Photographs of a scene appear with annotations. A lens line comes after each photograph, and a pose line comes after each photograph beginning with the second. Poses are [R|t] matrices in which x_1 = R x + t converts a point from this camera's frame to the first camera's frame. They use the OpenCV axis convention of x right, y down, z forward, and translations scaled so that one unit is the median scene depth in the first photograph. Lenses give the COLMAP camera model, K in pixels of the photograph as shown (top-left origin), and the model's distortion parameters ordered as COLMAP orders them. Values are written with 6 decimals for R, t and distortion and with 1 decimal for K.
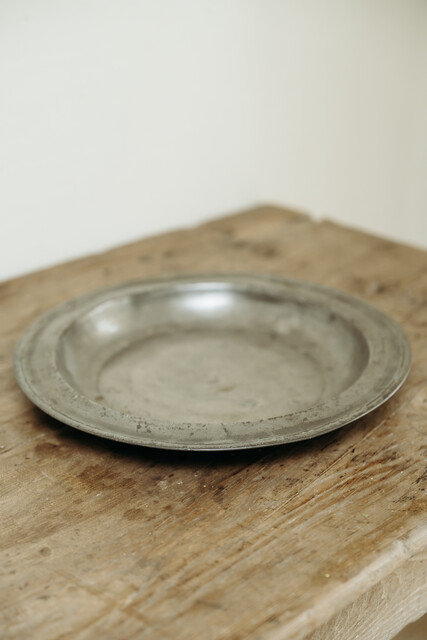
lens RADIAL K [[1081.1, 0, 213.5], [0, 1081.1, 320.0], [0, 0, 1]] dist [0.022906, 0.048966]
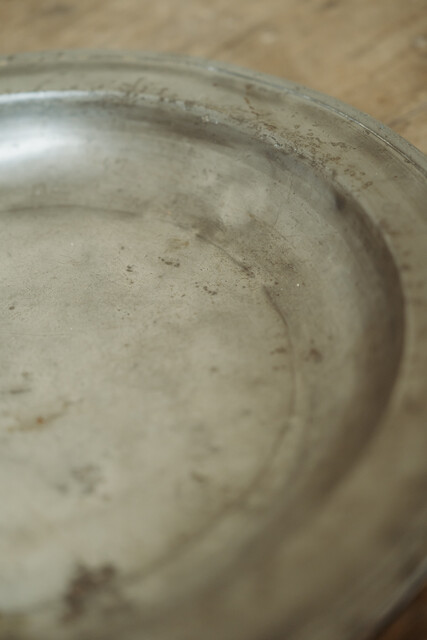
lens RADIAL K [[1200.8, 0, 213.5], [0, 1200.8, 320.0], [0, 0, 1]] dist [0.006739, -0.093370]
pose [[0.992685, 0.032514, -0.116276, 0.143399], [0.006003, 0.948575, 0.316496, -0.126017], [0.120587, -0.314878, 0.941441, 0.688382]]
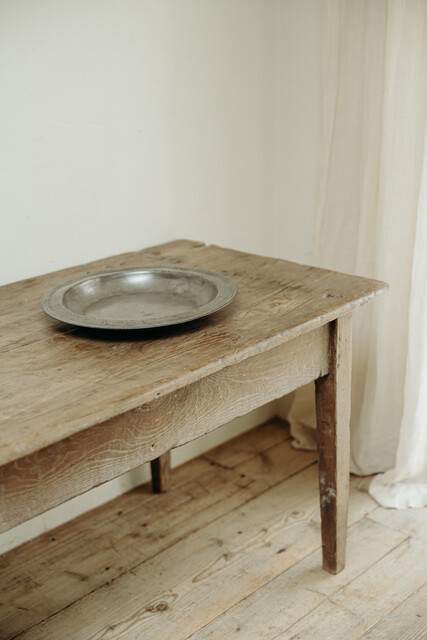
lens RADIAL K [[906.2, 0, 213.5], [0, 906.2, 320.0], [0, 0, 1]] dist [0.010798, 0.005293]
pose [[0.998855, -0.040184, 0.025964, 0.101549], [0.042214, 0.995651, -0.083053, 0.248593], [-0.022514, 0.084054, 0.996207, -0.768947]]
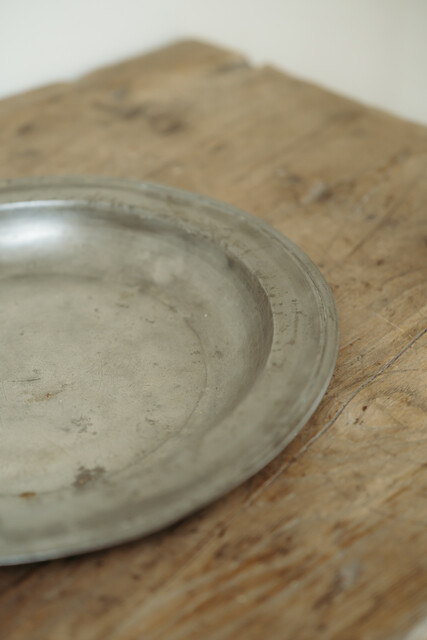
lens RADIAL K [[1151.7, 0, 213.5], [0, 1151.7, 320.0], [0, 0, 1]] dist [0.010955, -0.089829]
pose [[0.999693, -0.000409, -0.024781, 0.143526], [0.005112, 0.981769, 0.190010, -0.121793], [0.024252, -0.190079, 0.981469, 0.398145]]
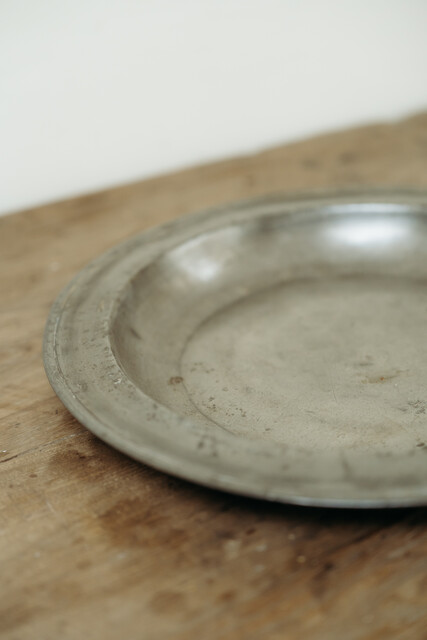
lens RADIAL K [[1151.7, 0, 213.5], [0, 1151.7, 320.0], [0, 0, 1]] dist [0.010955, -0.089829]
pose [[0.970720, 0.062022, -0.232069, 0.078897], [-0.044723, 0.995865, 0.079076, -0.019143], [0.236014, -0.066382, 0.969480, 0.393088]]
